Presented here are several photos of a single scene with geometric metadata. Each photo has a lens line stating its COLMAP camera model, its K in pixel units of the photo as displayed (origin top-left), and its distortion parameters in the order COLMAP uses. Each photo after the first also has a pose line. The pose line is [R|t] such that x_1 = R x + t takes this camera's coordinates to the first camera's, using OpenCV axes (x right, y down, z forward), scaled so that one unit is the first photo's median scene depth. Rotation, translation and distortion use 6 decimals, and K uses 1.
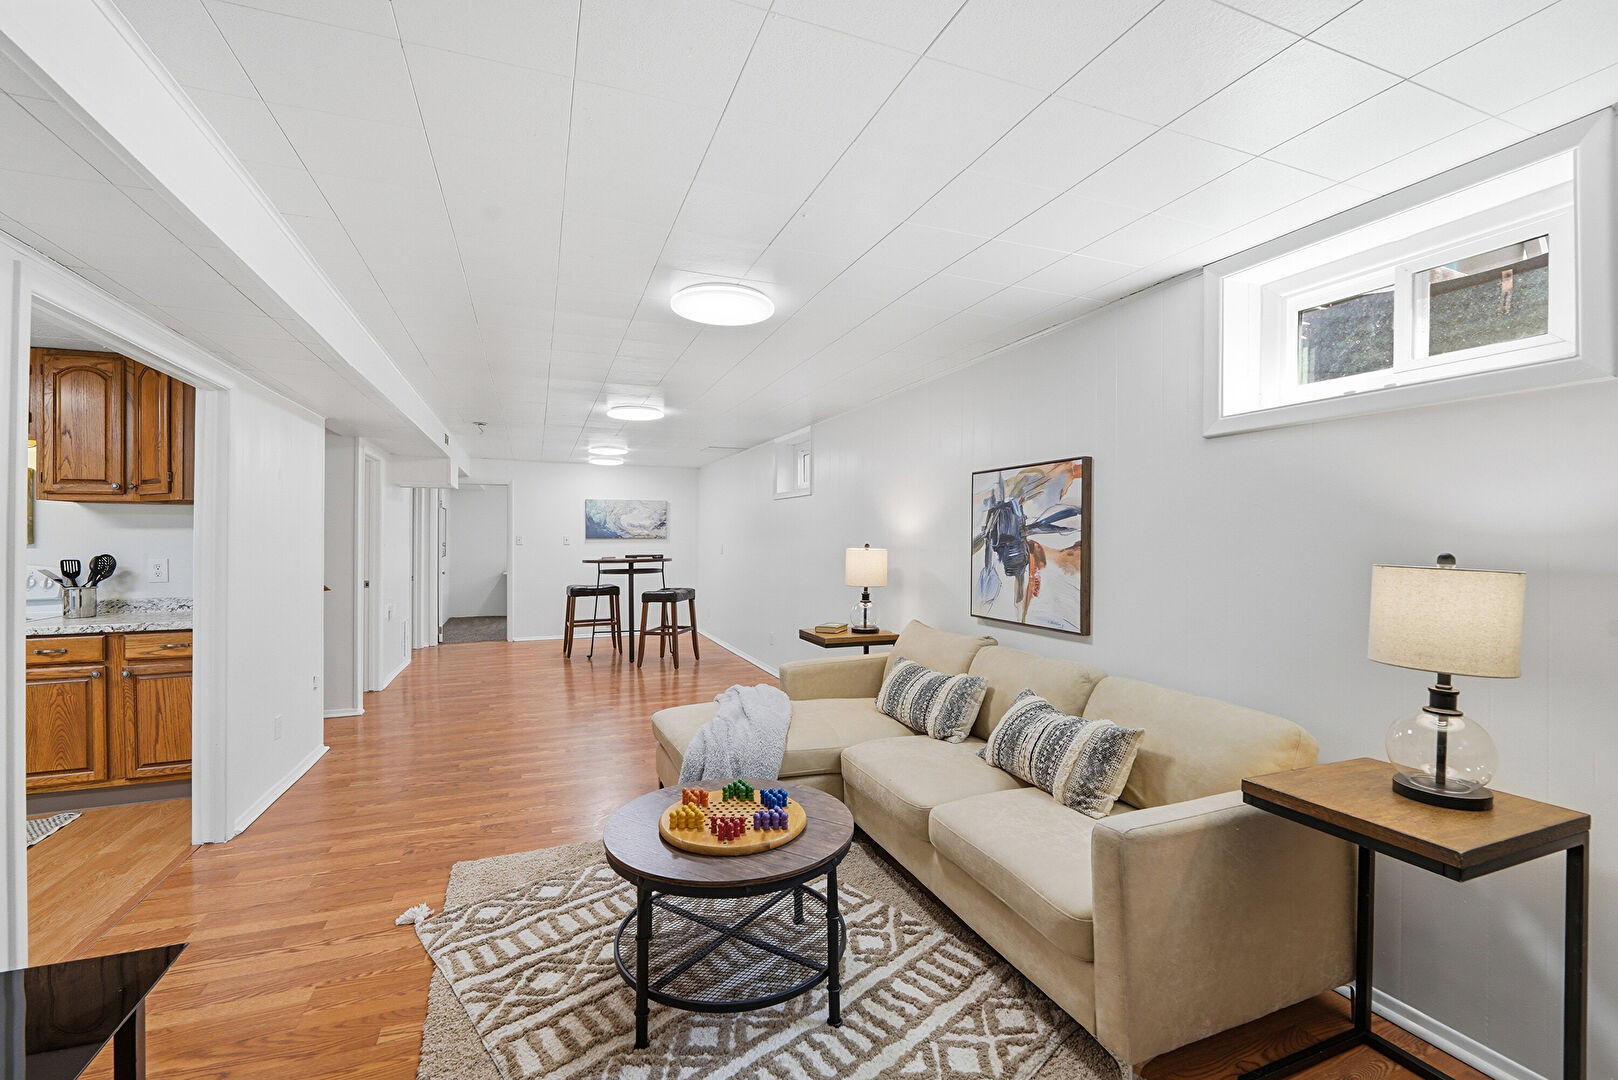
lens RADIAL K [[680.8, 0, 831.9], [0, 680.8, 531.4], [0, 0, 1]] dist [-0.012039, -0.001080]
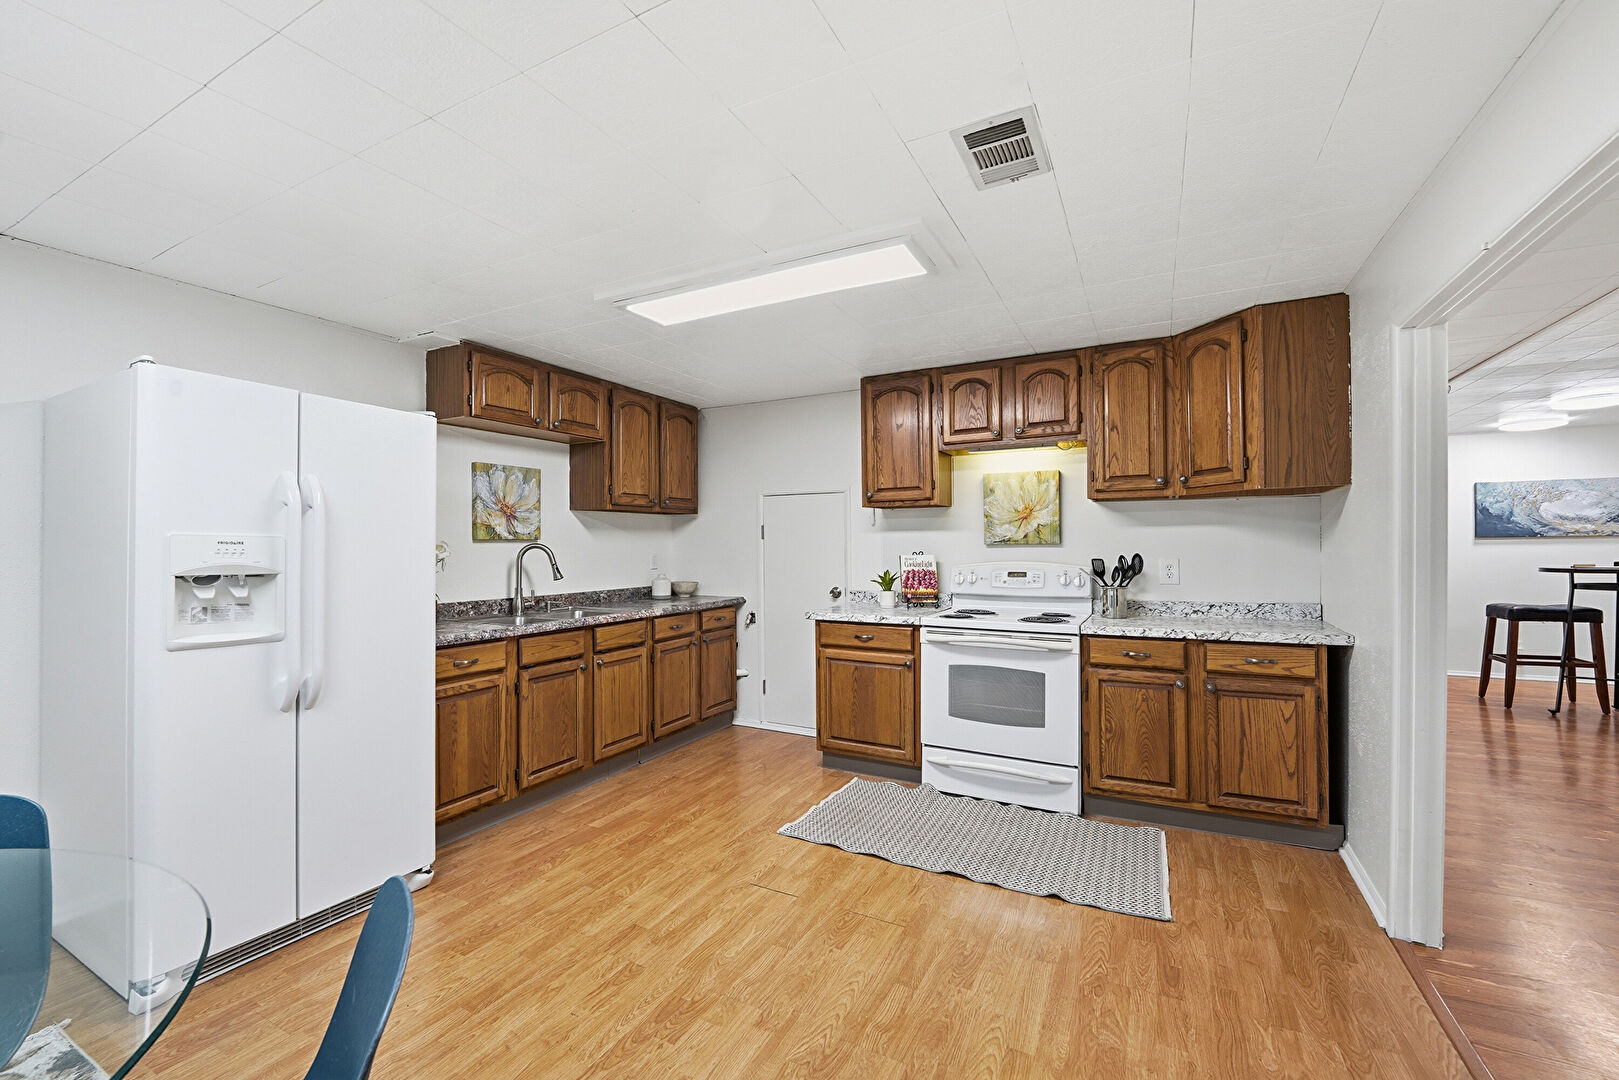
lens RADIAL K [[681.2, 0, 804.2], [0, 681.2, 546.1], [0, 0, 1]] dist [-0.012039, -0.001080]
pose [[0.642127, -0.005516, -0.766578, -0.698815], [0.015117, 0.999871, 0.005467, 0.011730], [0.766449, -0.015099, 0.642128, 0.012859]]
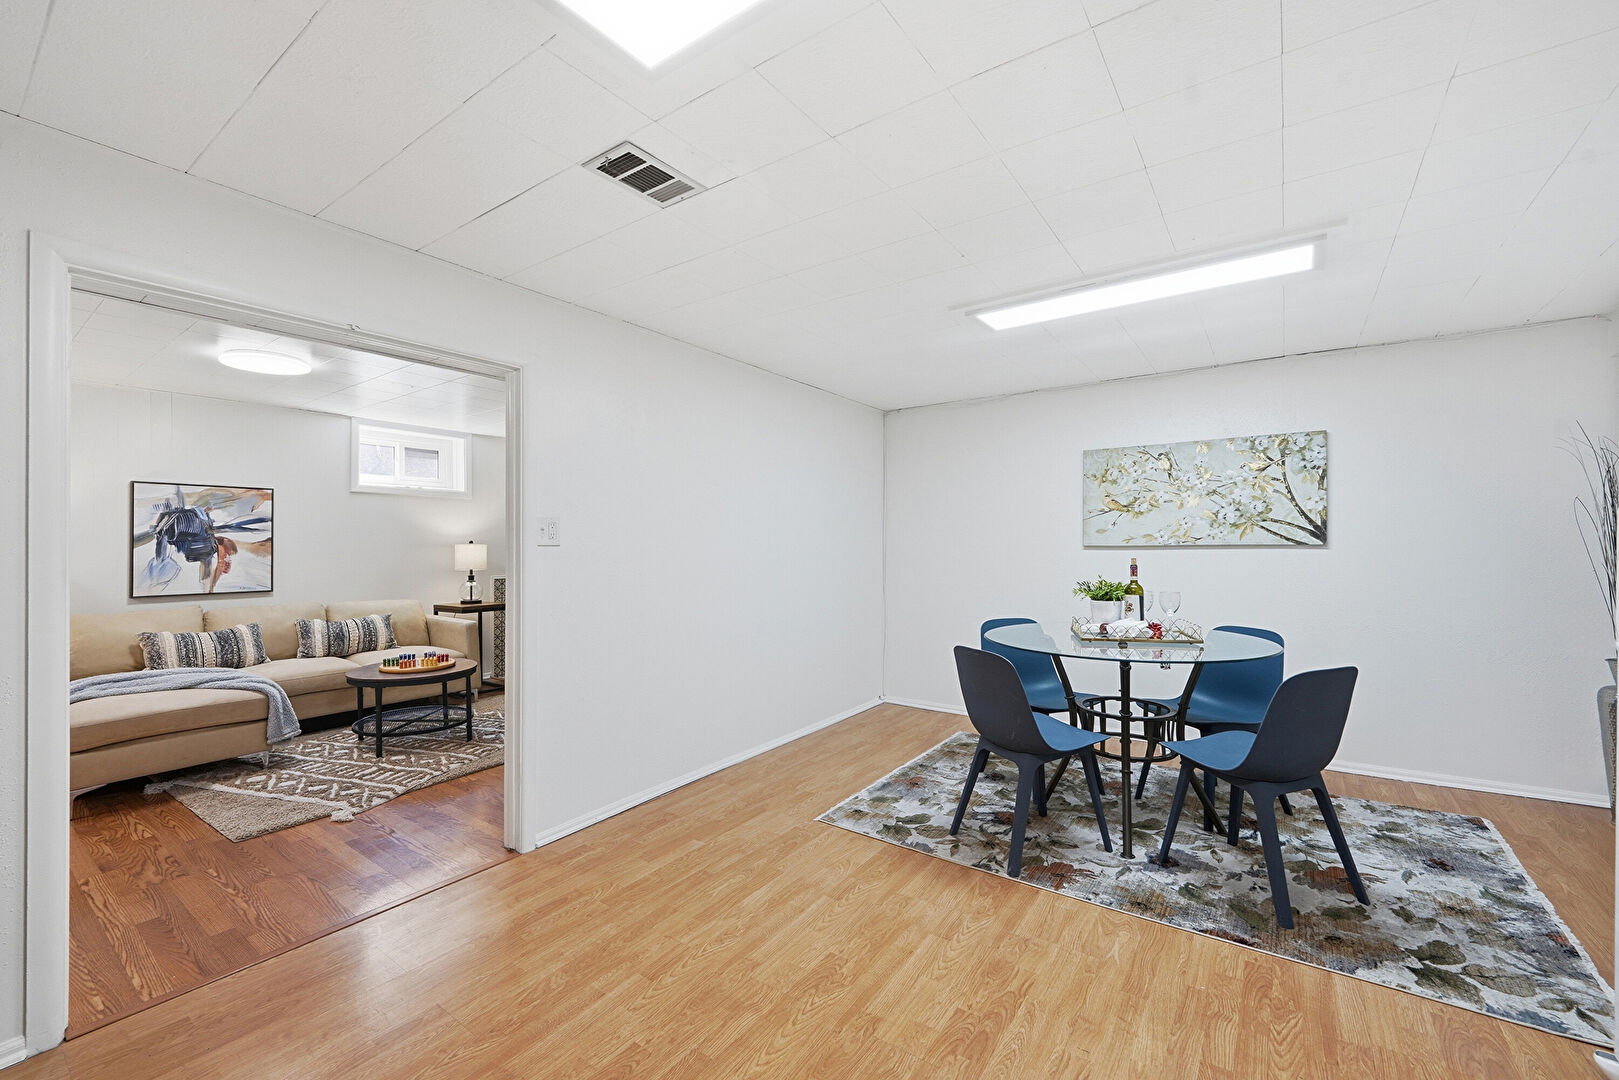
lens RADIAL K [[681.2, 0, 796.8], [0, 681.2, 542.9], [0, 0, 1]] dist [-0.012039, -0.001080]
pose [[-0.528529, 0.002208, 0.848912, -1.566610], [-0.007170, 0.999949, -0.007064, 0.027035], [-0.848885, -0.009820, -0.528486, 0.671475]]
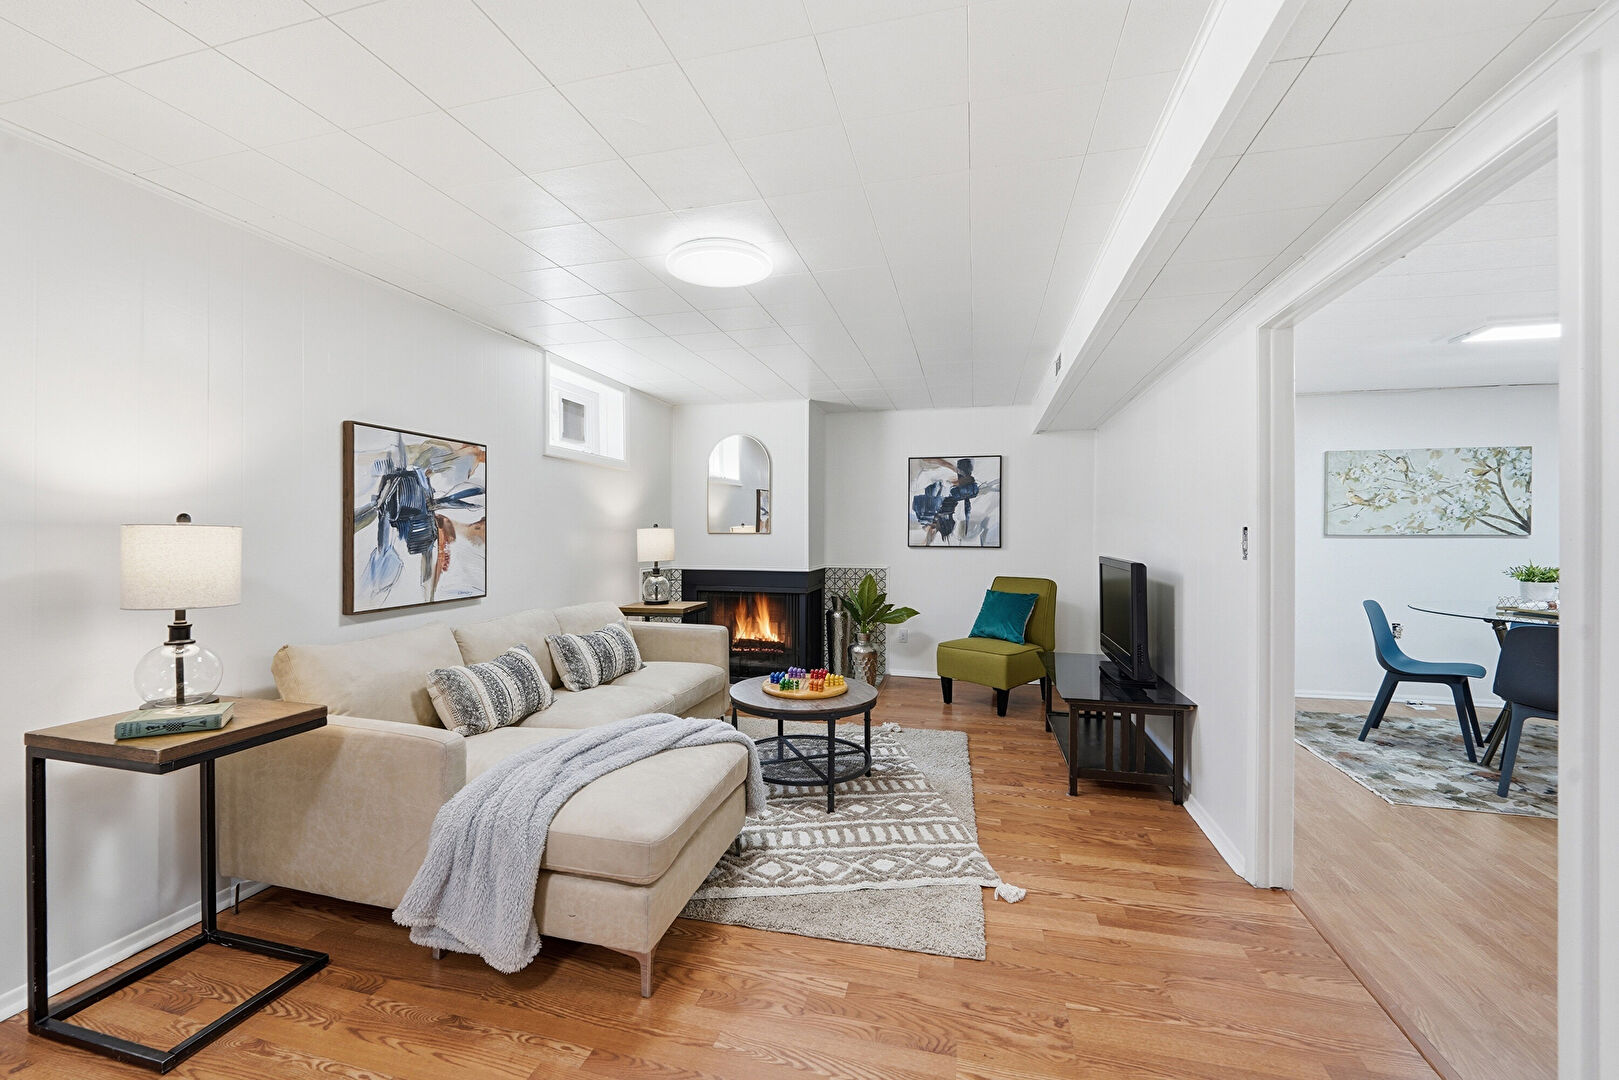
lens RADIAL K [[681.2, 0, 822.2], [0, 681.2, 534.7], [0, 0, 1]] dist [-0.012039, -0.001080]
pose [[-0.807038, -0.009247, 0.590427, -0.693577], [-0.012110, 0.999926, -0.000891, 0.034253], [-0.590375, -0.007869, -0.807090, 1.392399]]
